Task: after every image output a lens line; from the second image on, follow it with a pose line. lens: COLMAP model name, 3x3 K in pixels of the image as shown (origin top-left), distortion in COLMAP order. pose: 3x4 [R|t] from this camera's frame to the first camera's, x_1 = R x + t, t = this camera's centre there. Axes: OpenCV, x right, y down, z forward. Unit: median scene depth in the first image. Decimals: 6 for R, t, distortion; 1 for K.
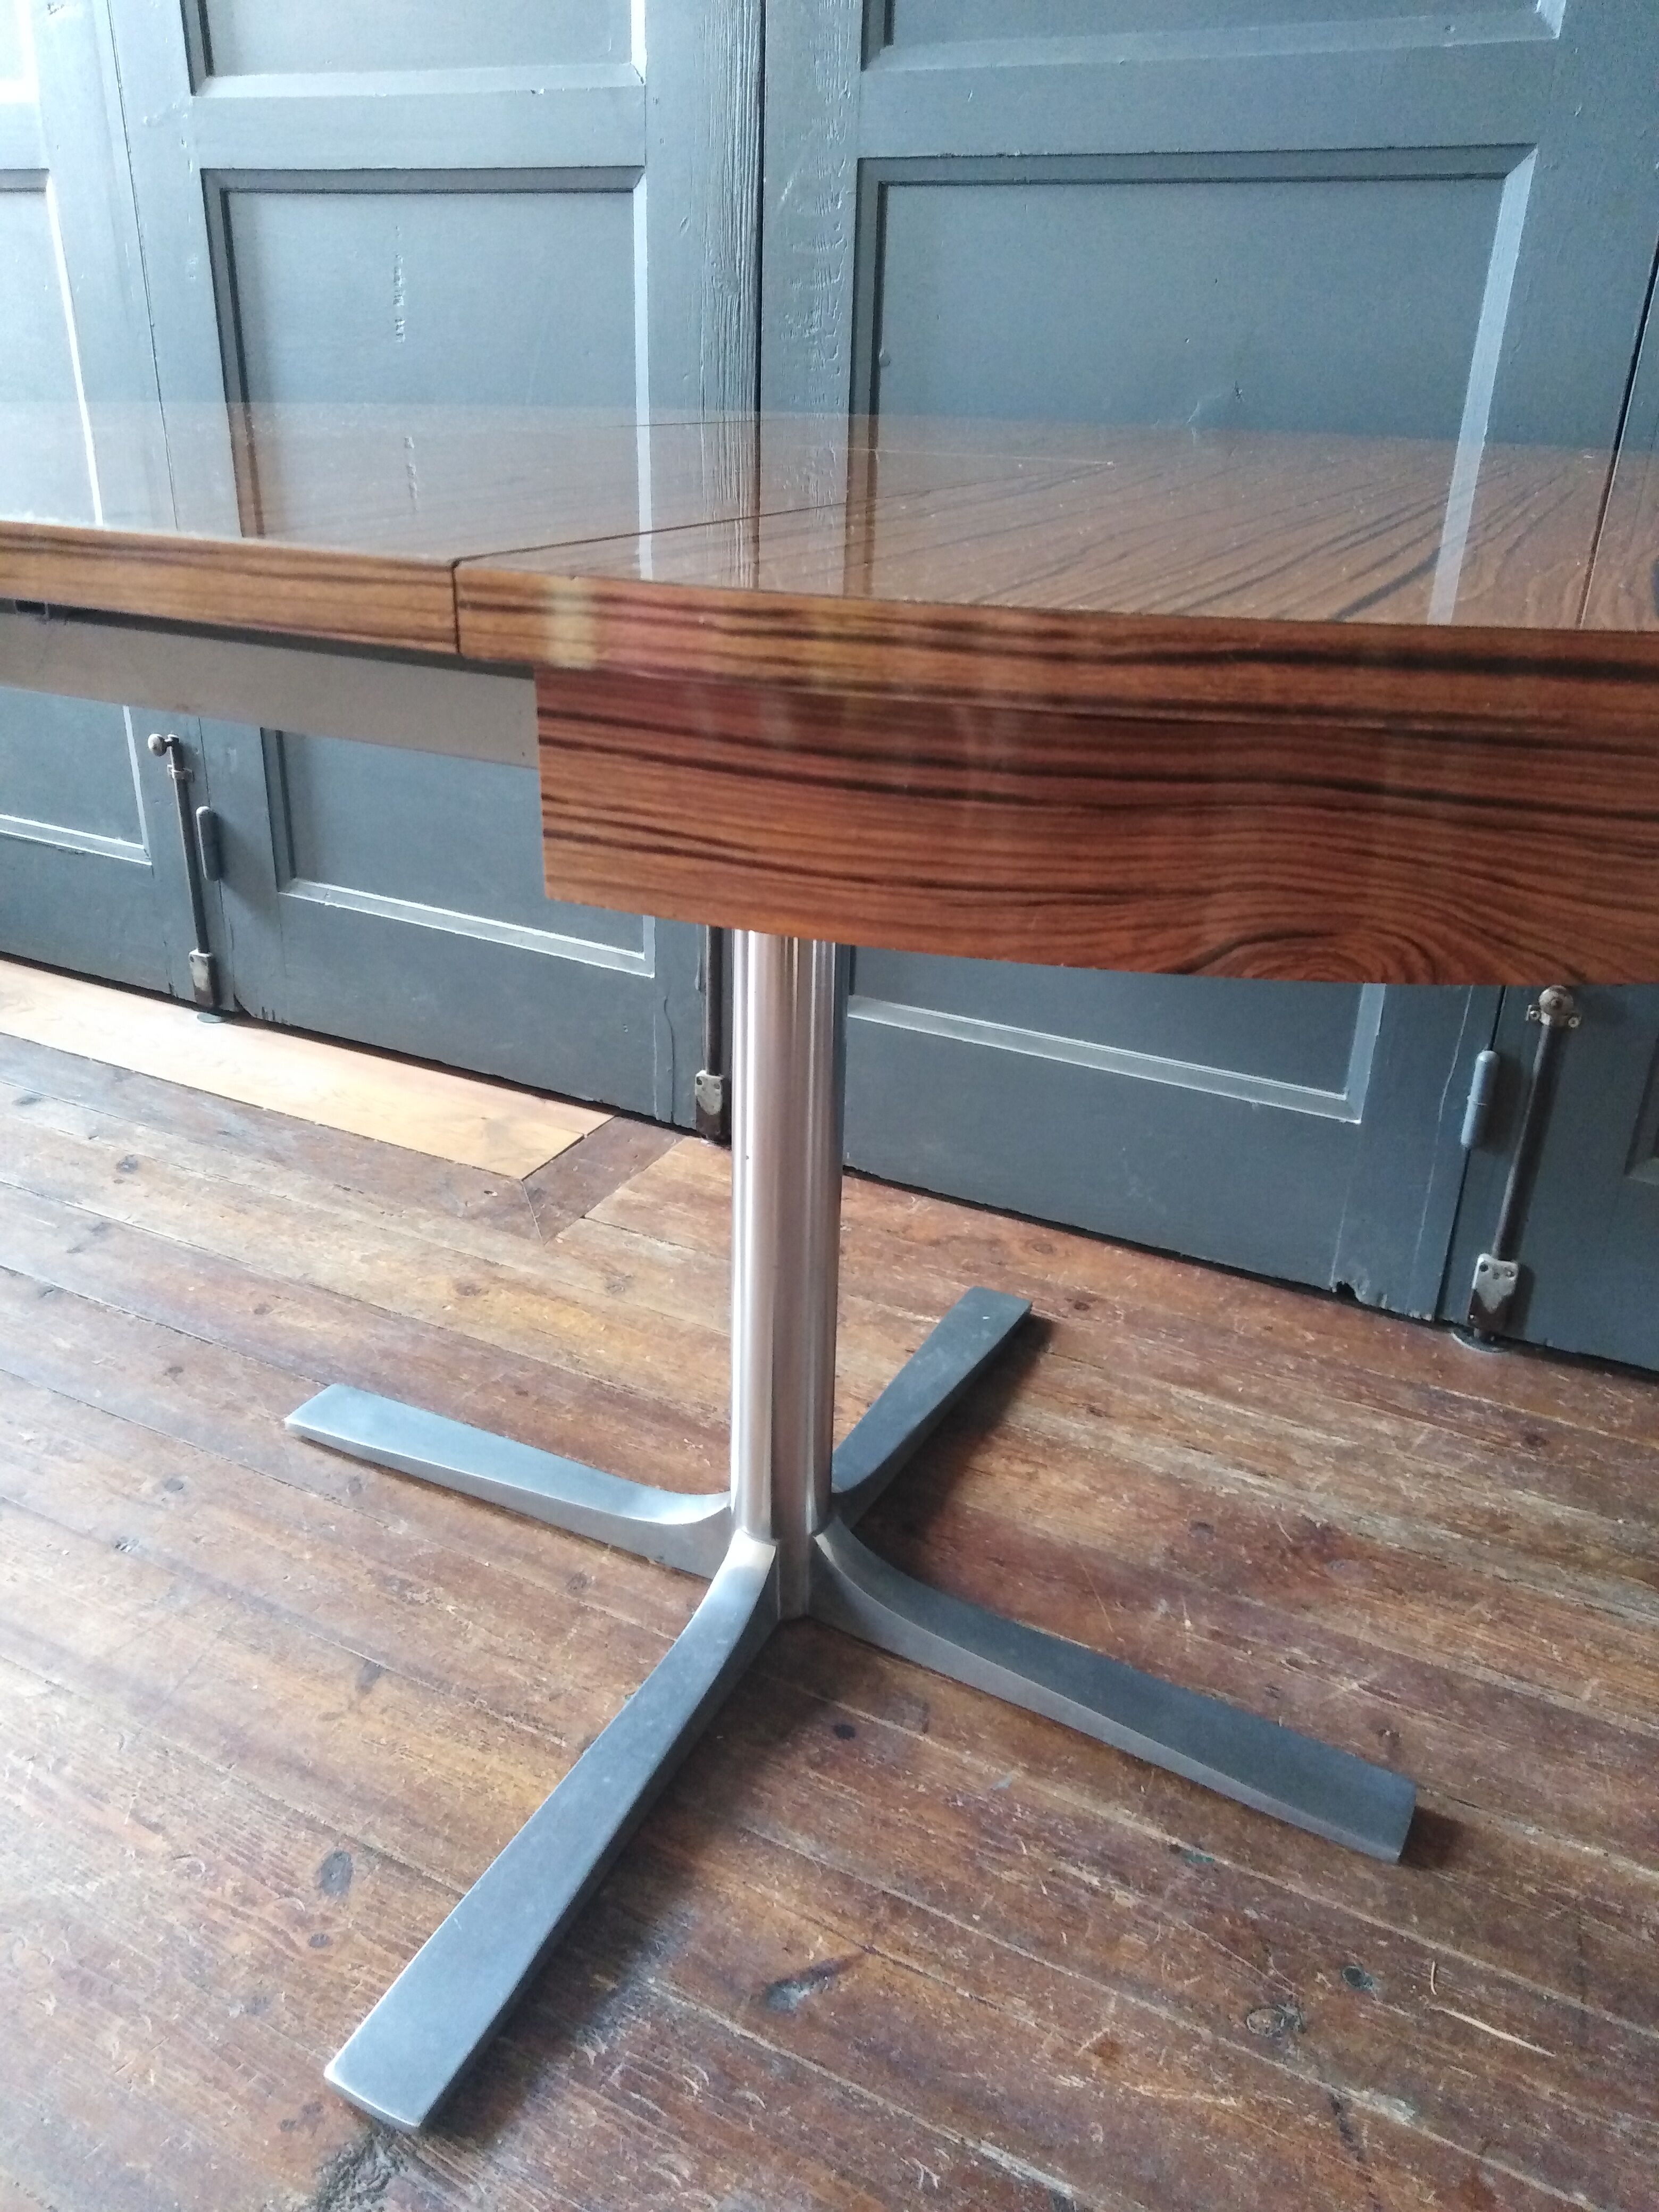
lens RADIAL K [[1649.2, 0, 830.8], [0, 1649.2, 1104.0], [0, 0, 1]] dist [0.013330, -0.004096]
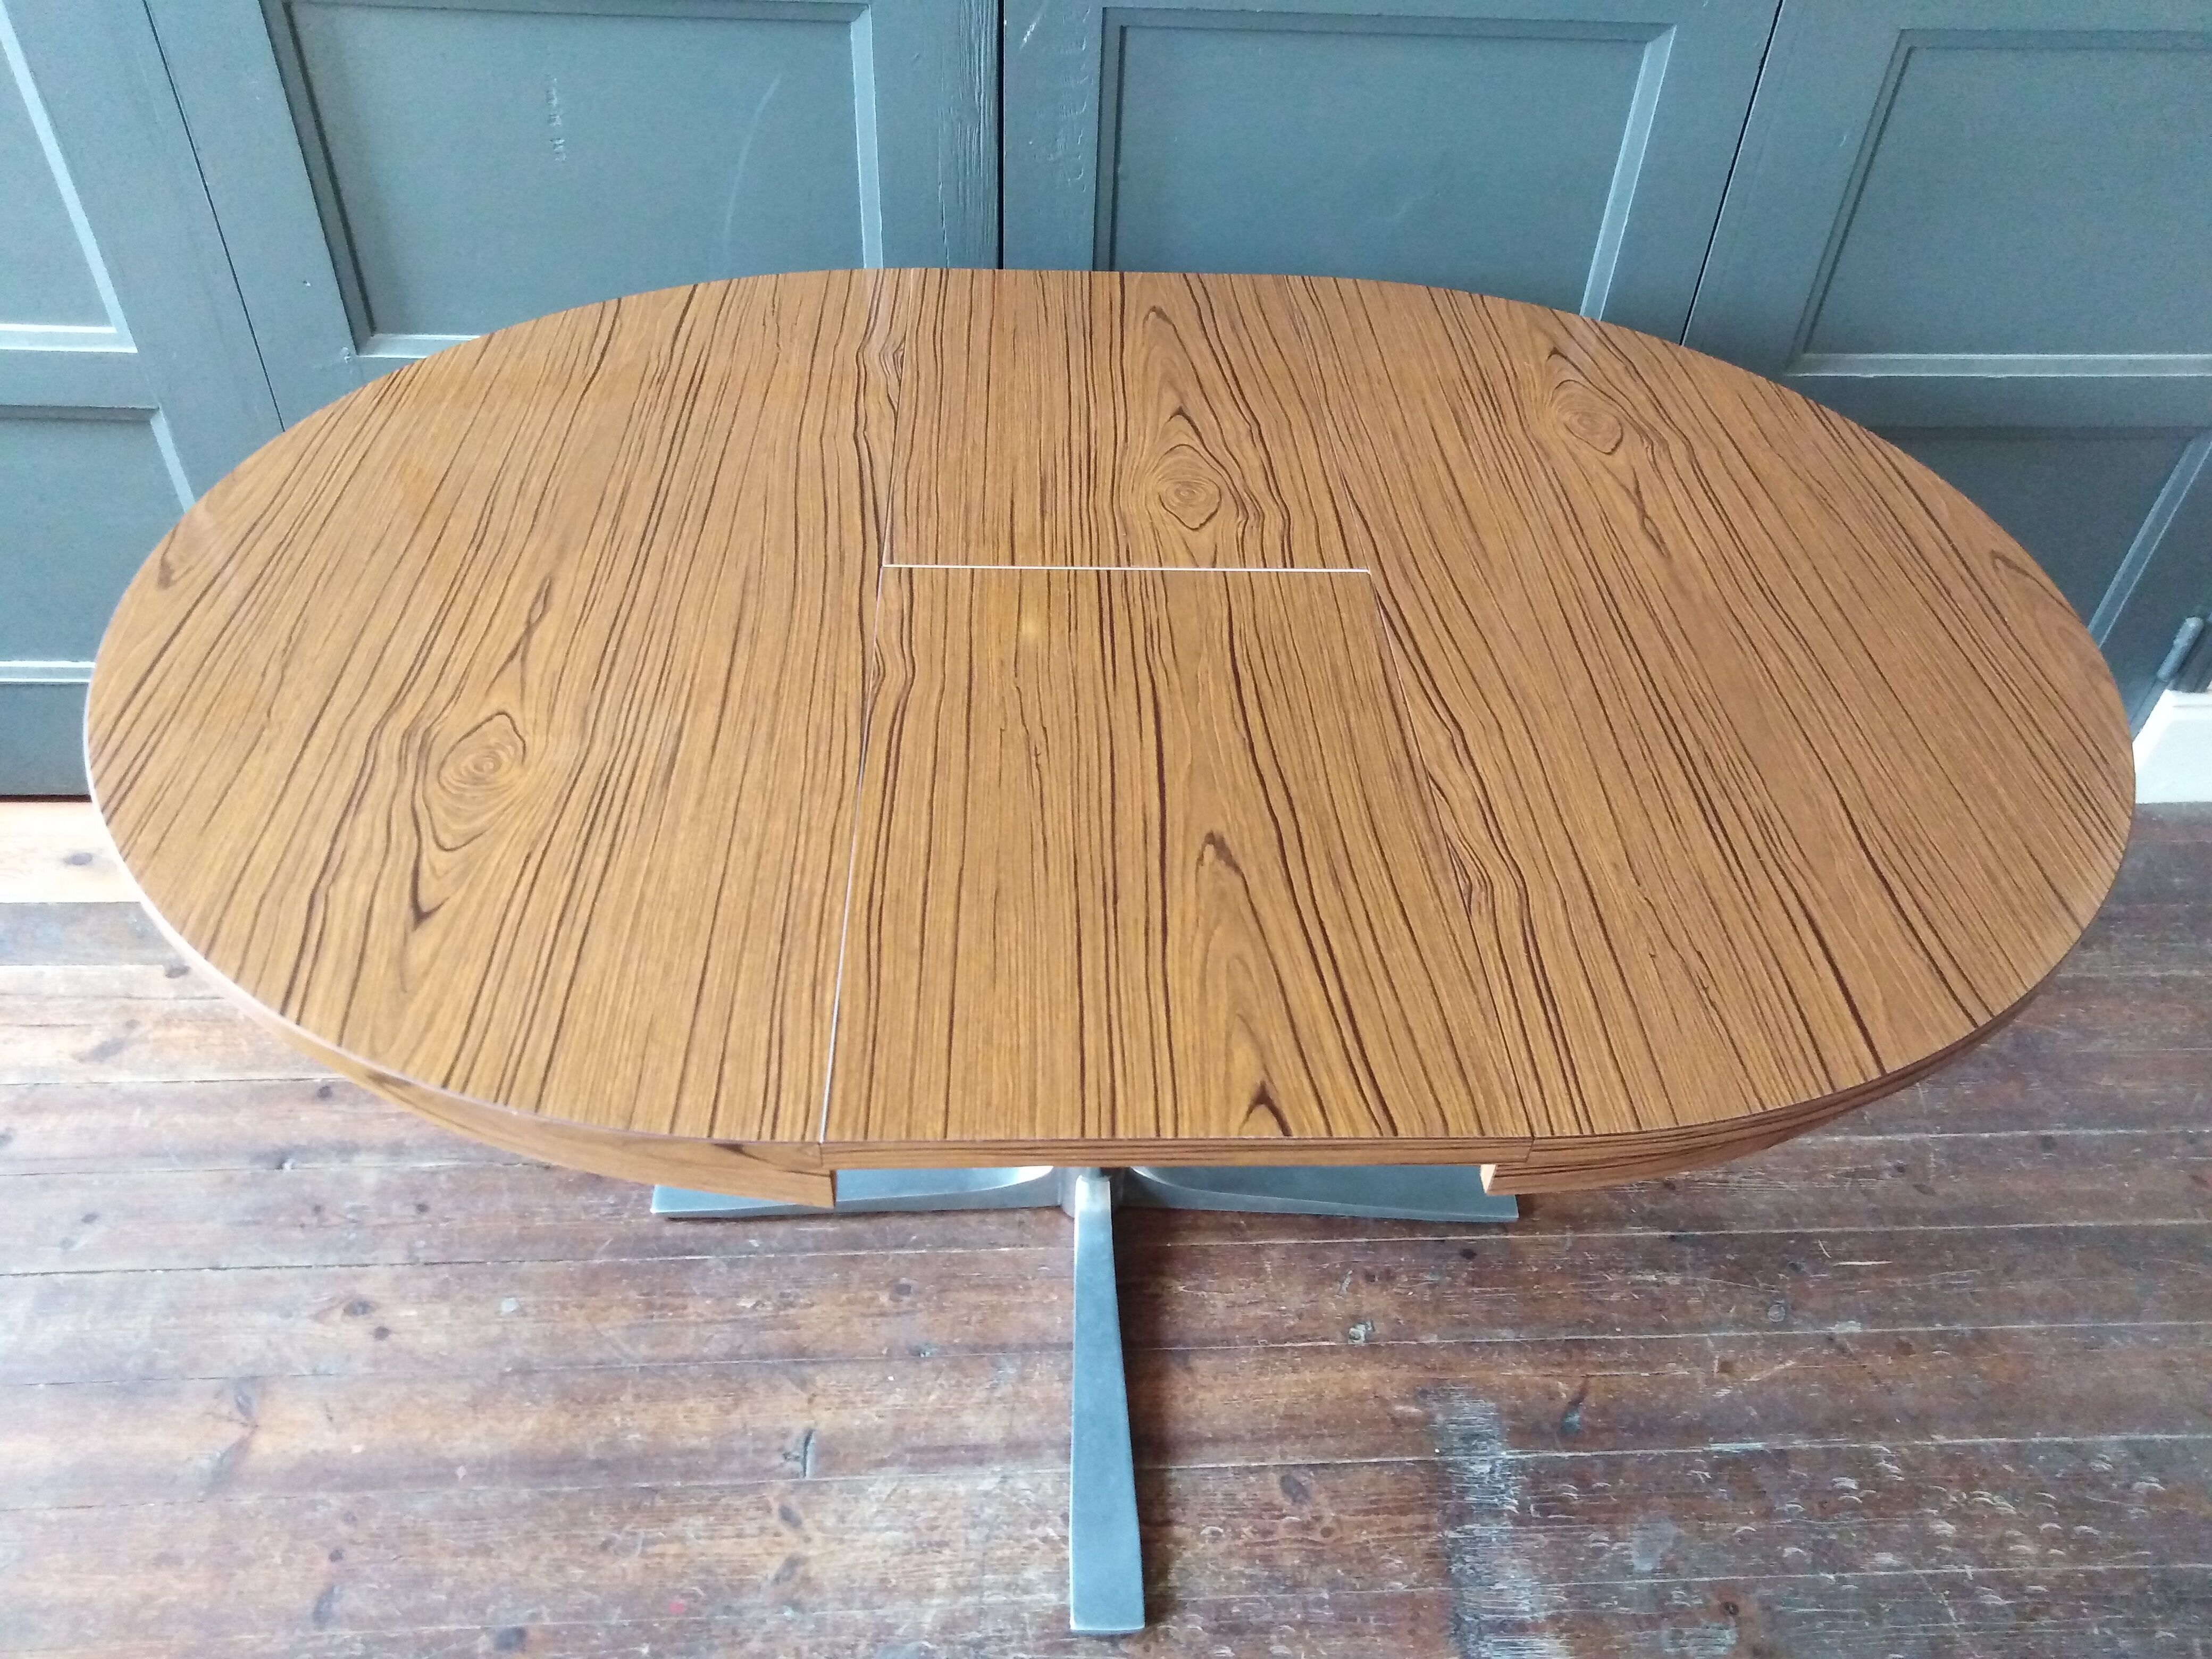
lens RADIAL K [[1644.3, 0, 1102.8], [0, 1644.3, 832.9], [0, 0, 1]] dist [0.029464, -0.030429]
pose [[0.864806, -0.332144, 0.376552, -0.725606], [0.193772, 0.912621, 0.359967, -0.593808], [-0.463210, -0.238336, 0.853600, -0.069071]]
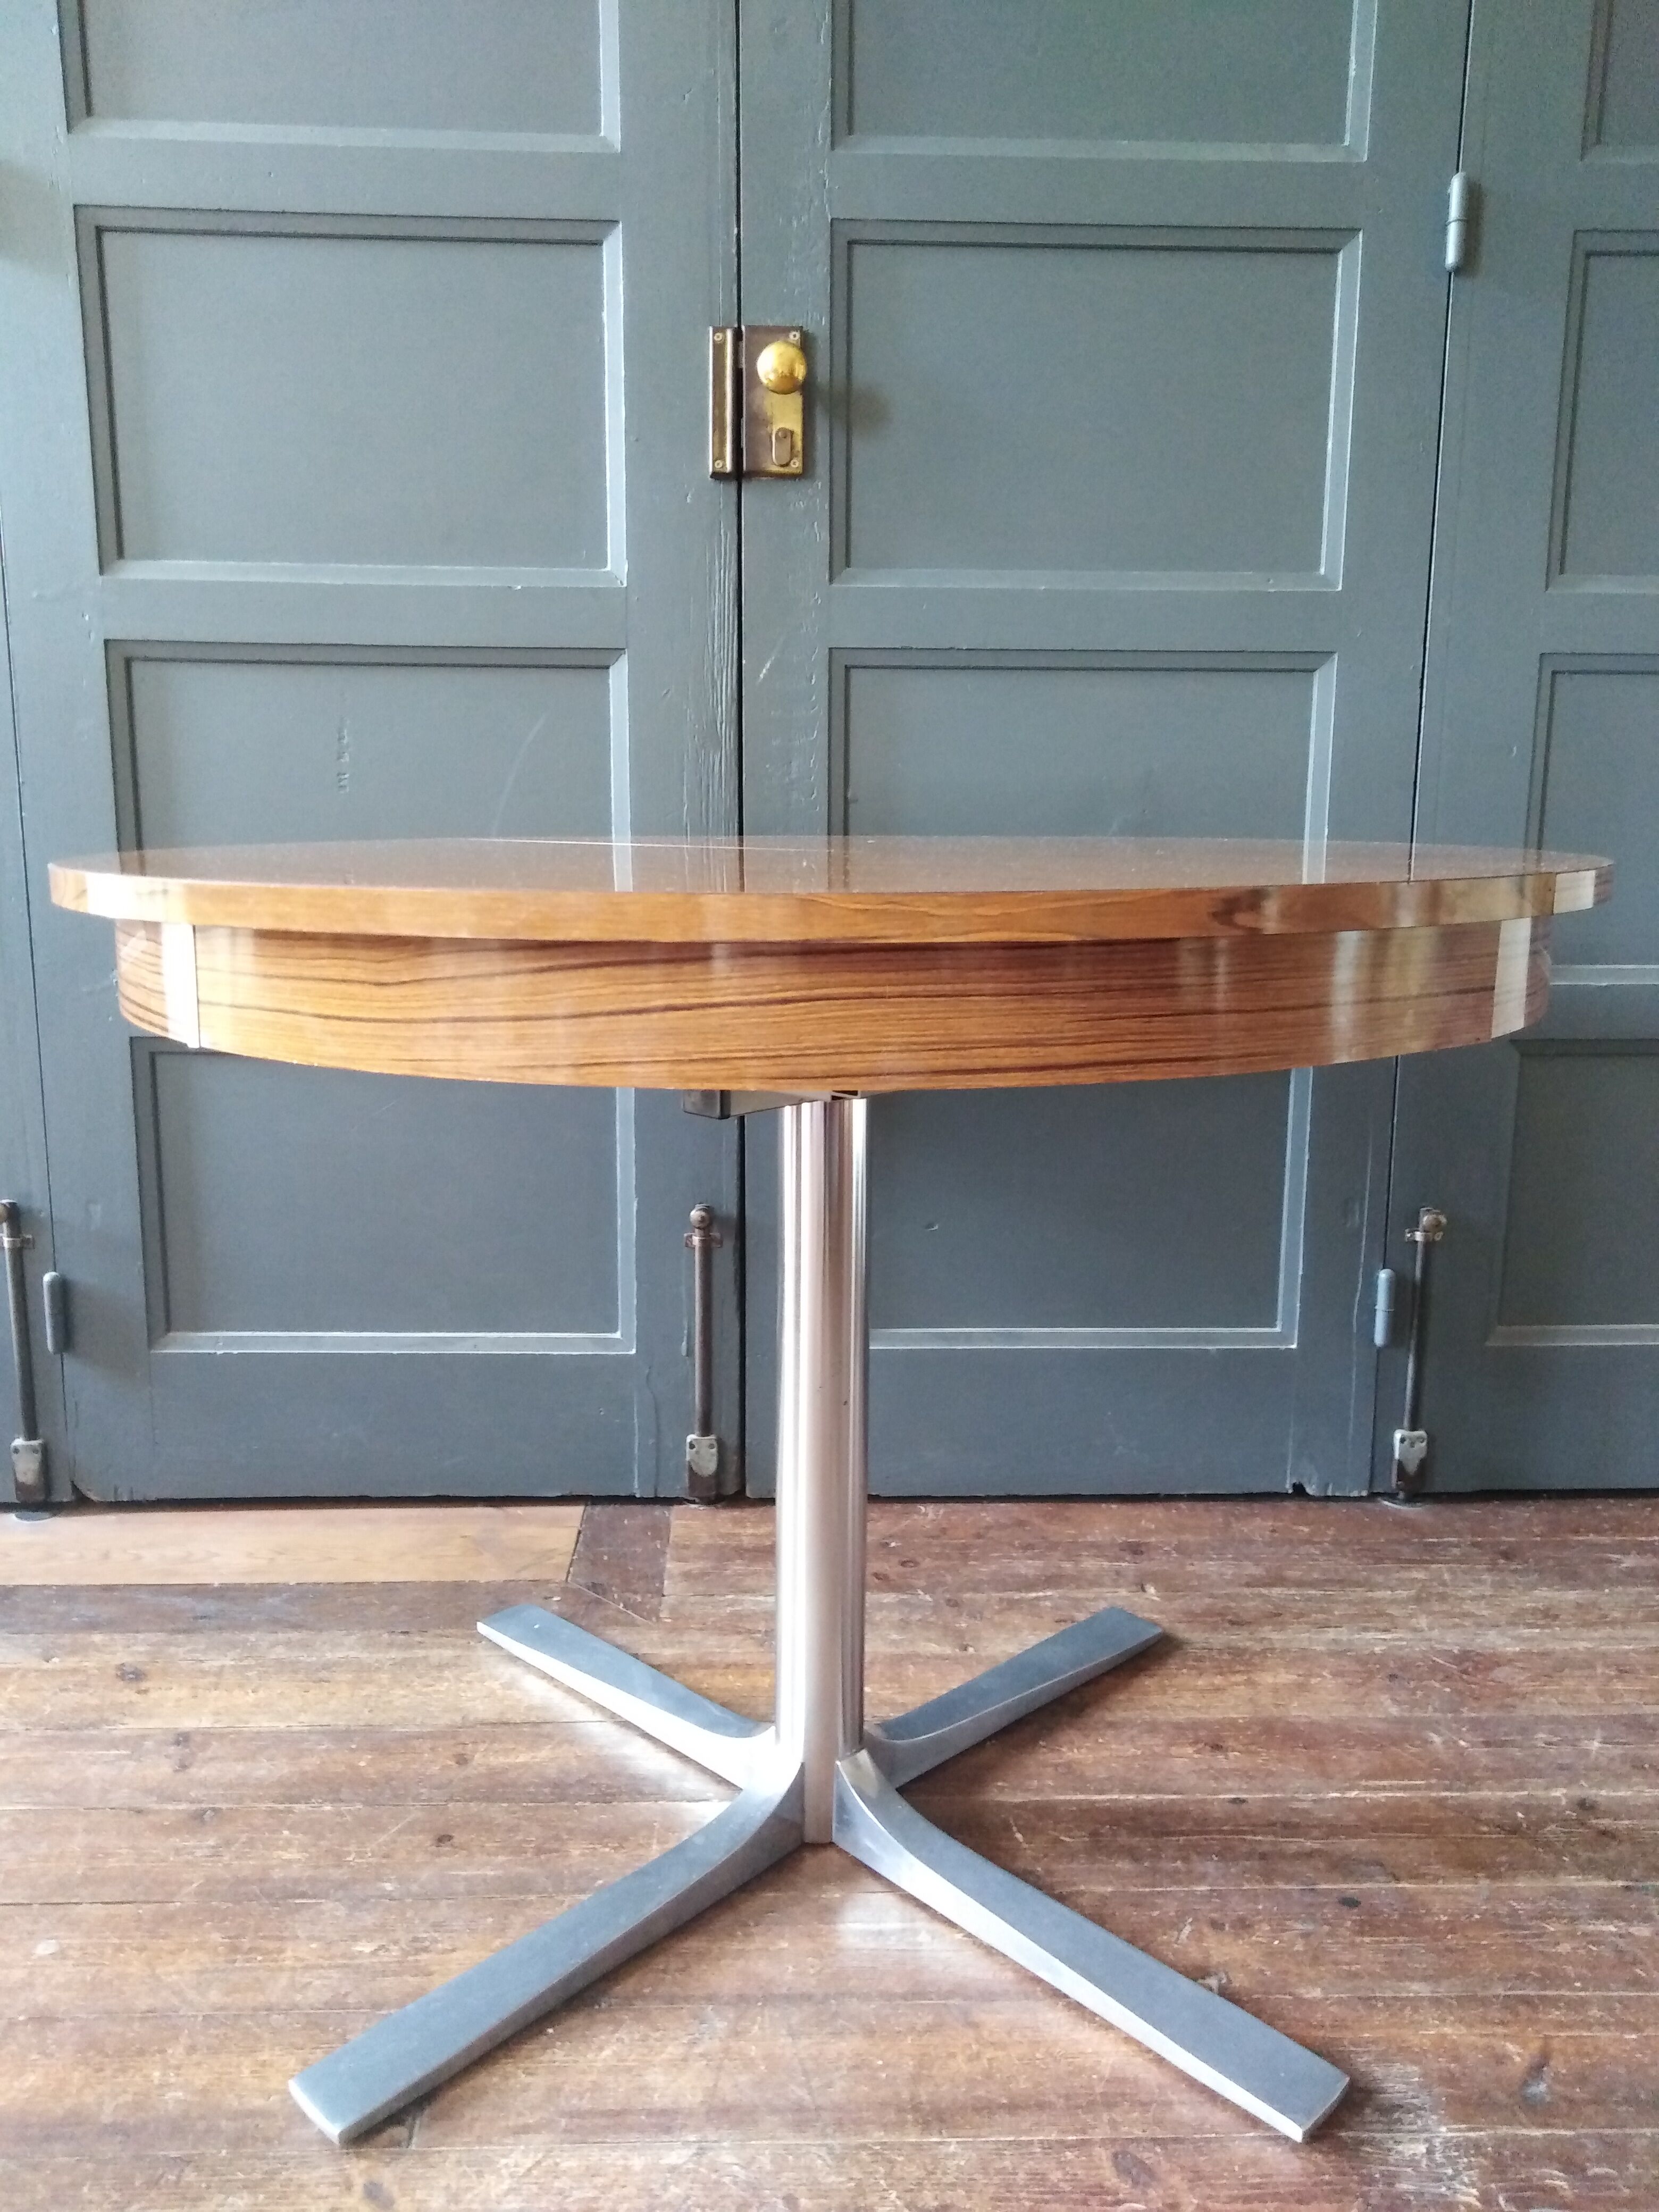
lens RADIAL K [[1658.0, 0, 831.2], [0, 1658.0, 1093.7], [0, 0, 1]] dist [-0.005767, 0.018267]
pose [[0.876685, -0.107774, 0.468838, -0.766425], [0.218184, 0.957659, -0.187842, -0.018020], [-0.428742, 0.266971, 0.863080, 0.014424]]
